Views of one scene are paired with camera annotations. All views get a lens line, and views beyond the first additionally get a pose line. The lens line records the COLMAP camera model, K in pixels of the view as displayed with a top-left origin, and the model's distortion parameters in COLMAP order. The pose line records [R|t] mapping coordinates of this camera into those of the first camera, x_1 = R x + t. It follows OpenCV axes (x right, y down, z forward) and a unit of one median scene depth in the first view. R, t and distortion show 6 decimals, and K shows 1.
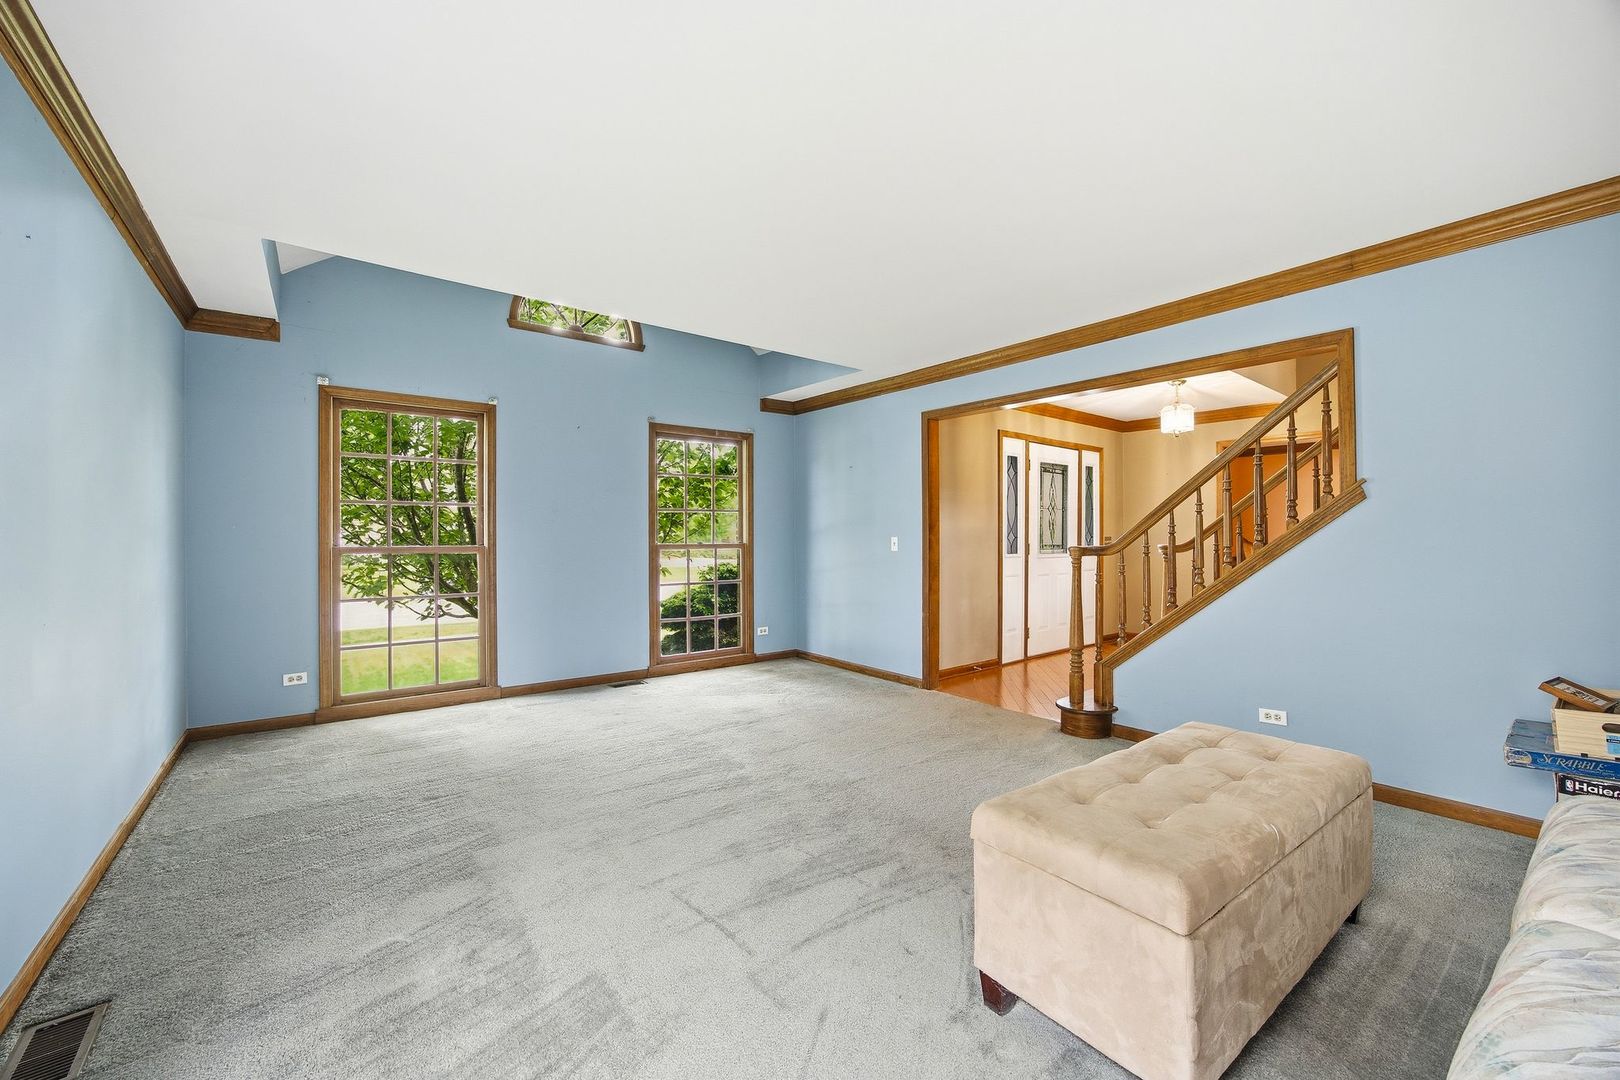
lens RADIAL K [[639.5, 0, 810.0], [0, 639.5, 540.0], [0, 0, 1]] dist [-0.019654, 0.007310]
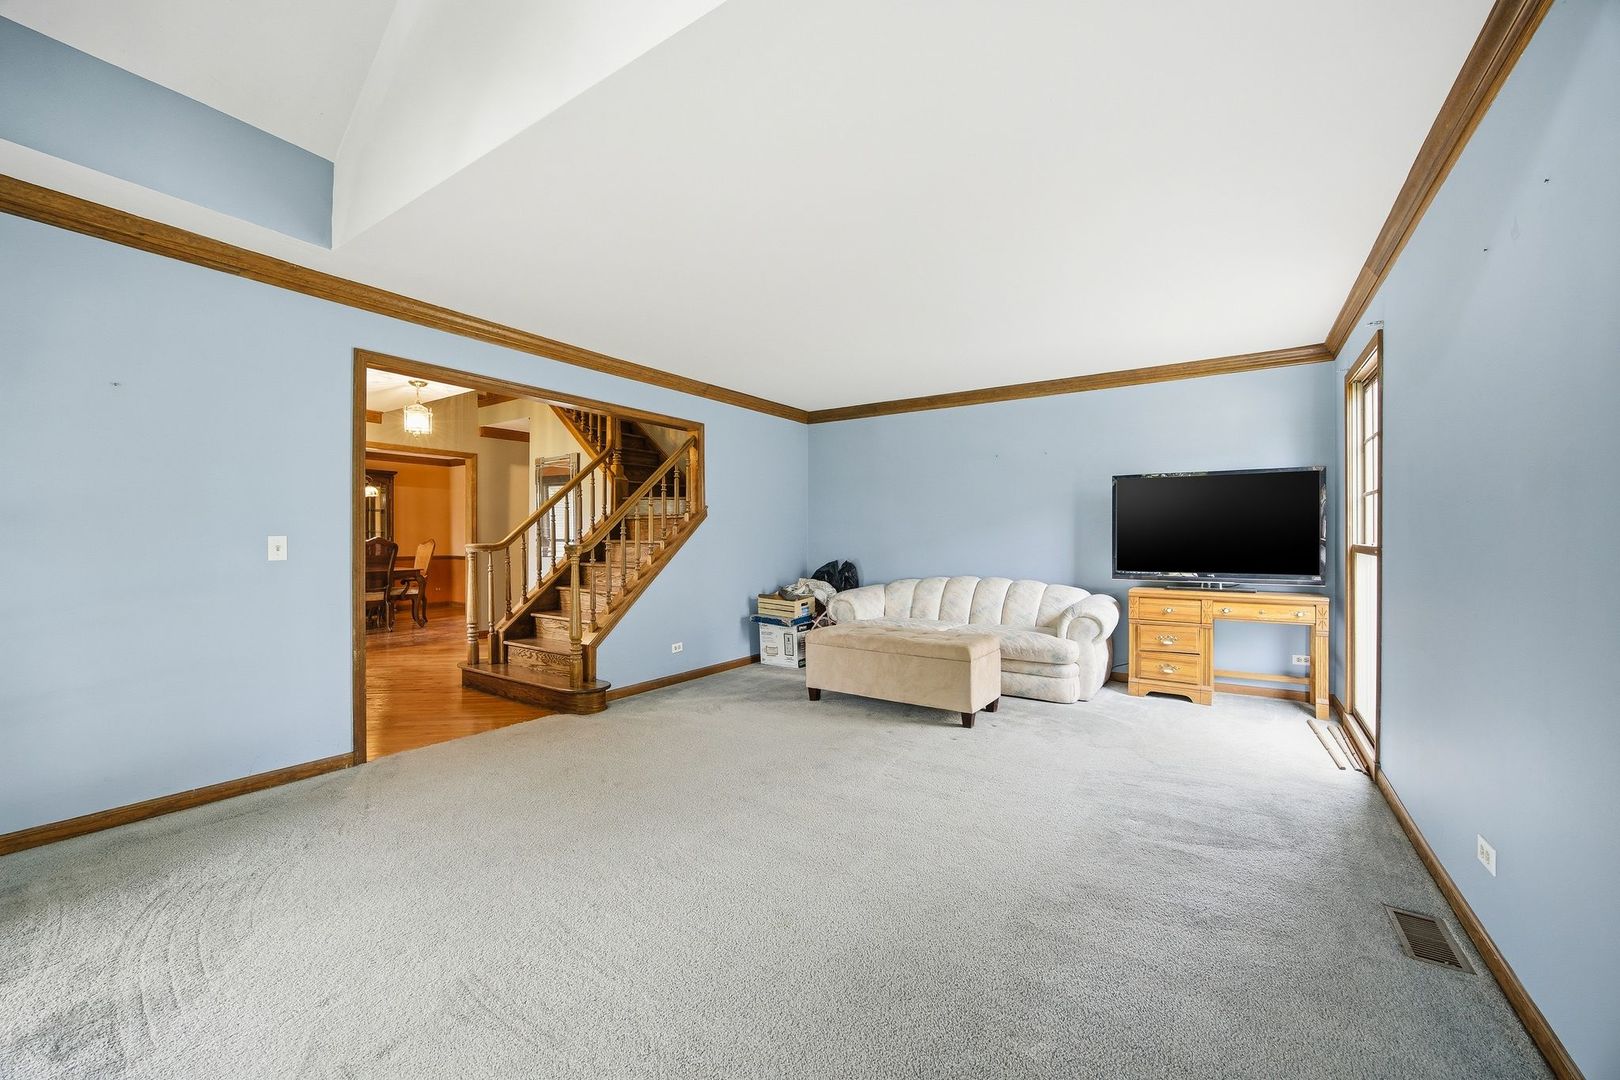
lens RADIAL K [[639.5, 0, 810.0], [0, 639.5, 540.0], [0, 0, 1]] dist [-0.019654, 0.007310]
pose [[-0.315270, -0.002419, 0.948999, -0.789455], [0.006408, 0.999969, 0.004678, -0.001366], [-0.948981, 0.007556, -0.315244, 1.007573]]
